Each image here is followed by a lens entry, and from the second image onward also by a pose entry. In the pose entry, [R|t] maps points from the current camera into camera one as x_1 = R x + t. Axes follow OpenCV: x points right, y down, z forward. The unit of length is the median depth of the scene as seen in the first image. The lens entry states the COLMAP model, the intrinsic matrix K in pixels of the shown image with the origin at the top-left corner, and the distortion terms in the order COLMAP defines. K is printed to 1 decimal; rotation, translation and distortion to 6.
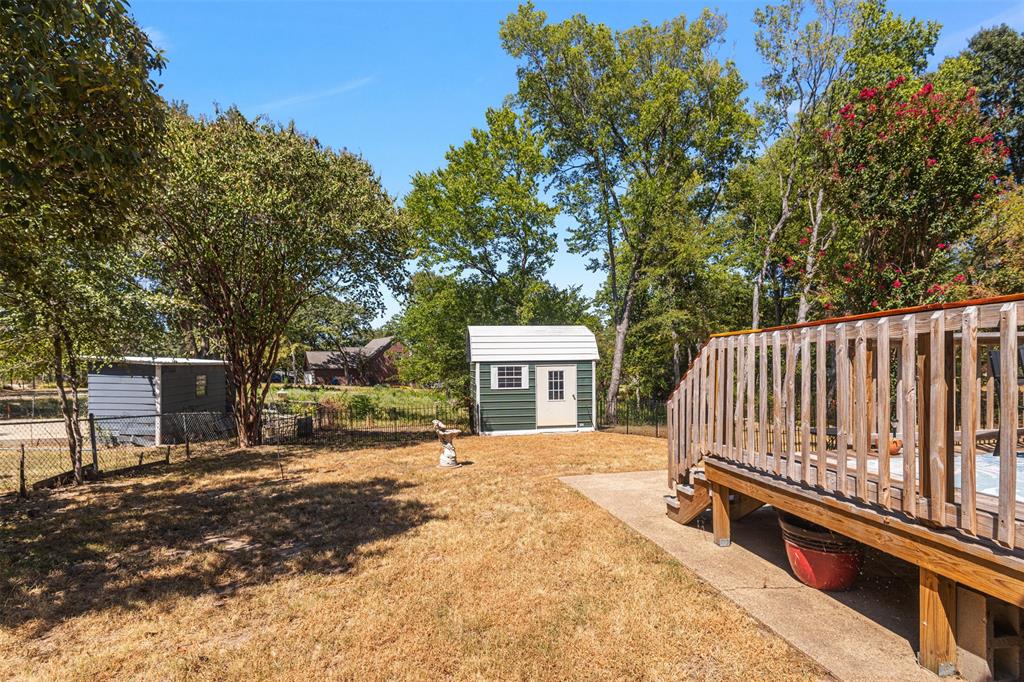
lens RADIAL K [[477.8, 0, 507.1], [0, 477.8, 304.4], [0, 0, 1]] dist [0.006275, -0.000179]
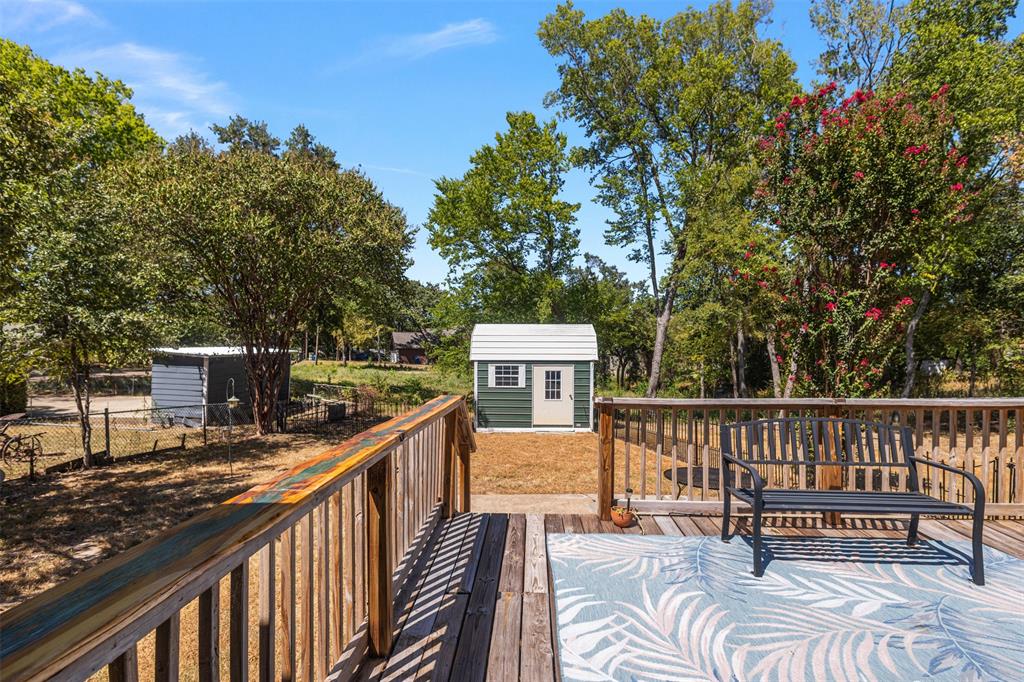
lens RADIAL K [[461.3, 0, 496.5], [0, 461.3, 285.3], [0, 0, 1]] dist [0.003017, 0.000492]
pose [[0.986494, -0.004305, -0.163738, 0.145514], [0.002715, 0.999947, -0.009938, -0.033635], [0.163772, 0.009359, 0.986454, 0.008278]]
